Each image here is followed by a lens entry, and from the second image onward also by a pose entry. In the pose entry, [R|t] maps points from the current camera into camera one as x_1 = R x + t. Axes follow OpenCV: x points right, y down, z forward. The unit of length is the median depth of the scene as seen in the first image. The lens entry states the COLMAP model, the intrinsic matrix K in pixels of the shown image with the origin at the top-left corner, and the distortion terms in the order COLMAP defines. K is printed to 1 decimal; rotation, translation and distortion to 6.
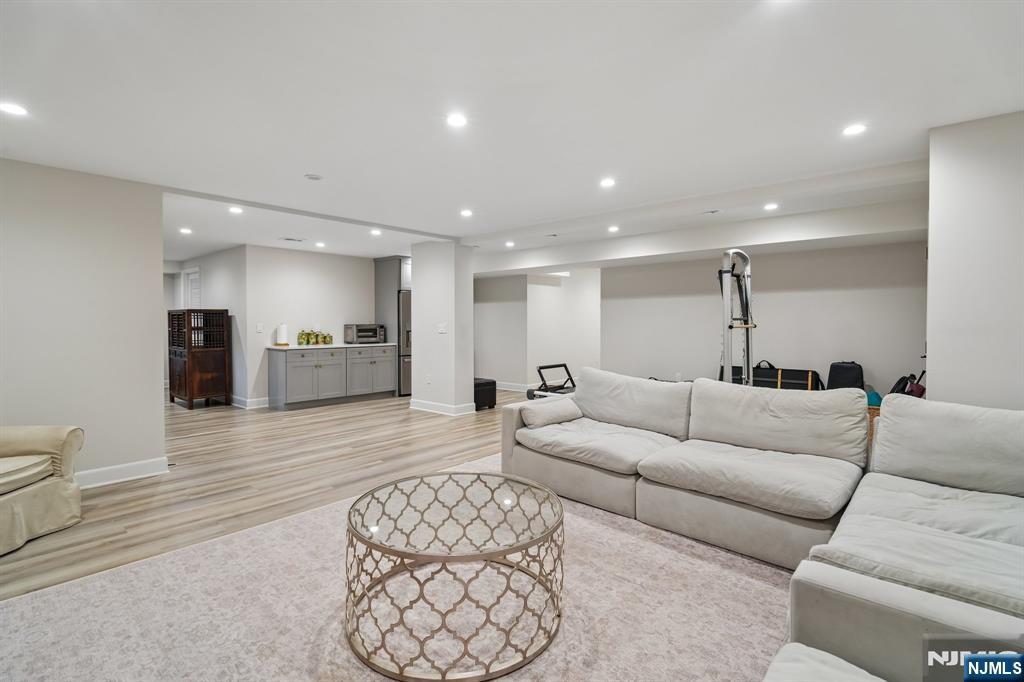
lens RADIAL K [[485.0, 0, 516.8], [0, 485.0, 336.6], [0, 0, 1]] dist [0.006162, -0.004884]
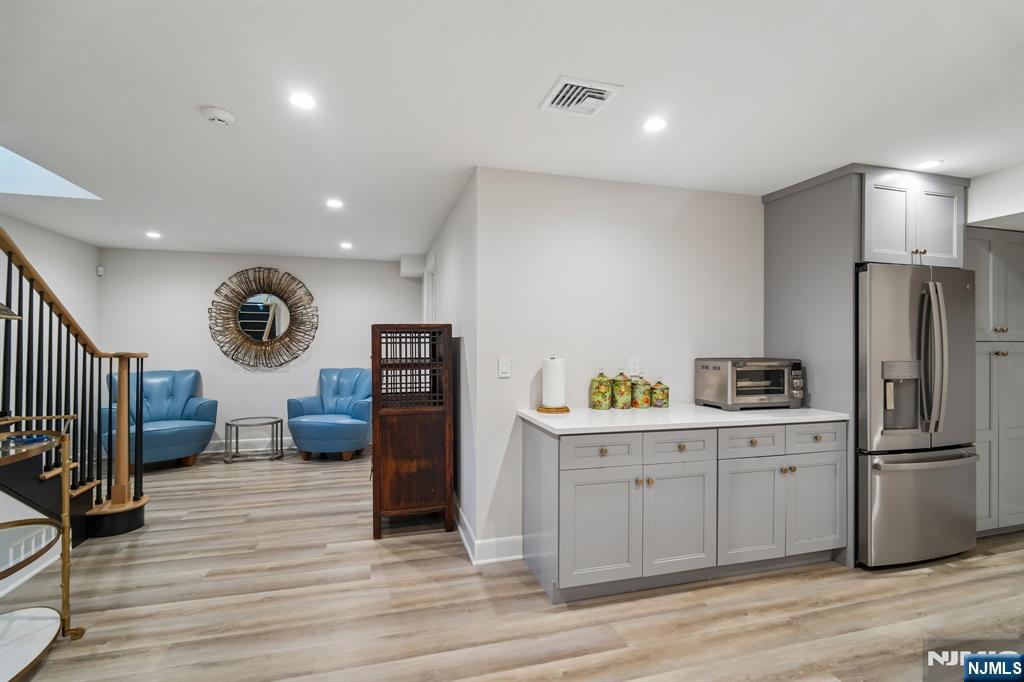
lens RADIAL K [[485.0, 0, 514.6], [0, 485.0, 342.5], [0, 0, 1]] dist [0.006162, -0.004884]
pose [[0.844111, -0.000154, -0.536169, -0.279049], [-0.017868, 0.999436, -0.028418, -0.024736], [0.535871, 0.033568, 0.843632, 0.607497]]
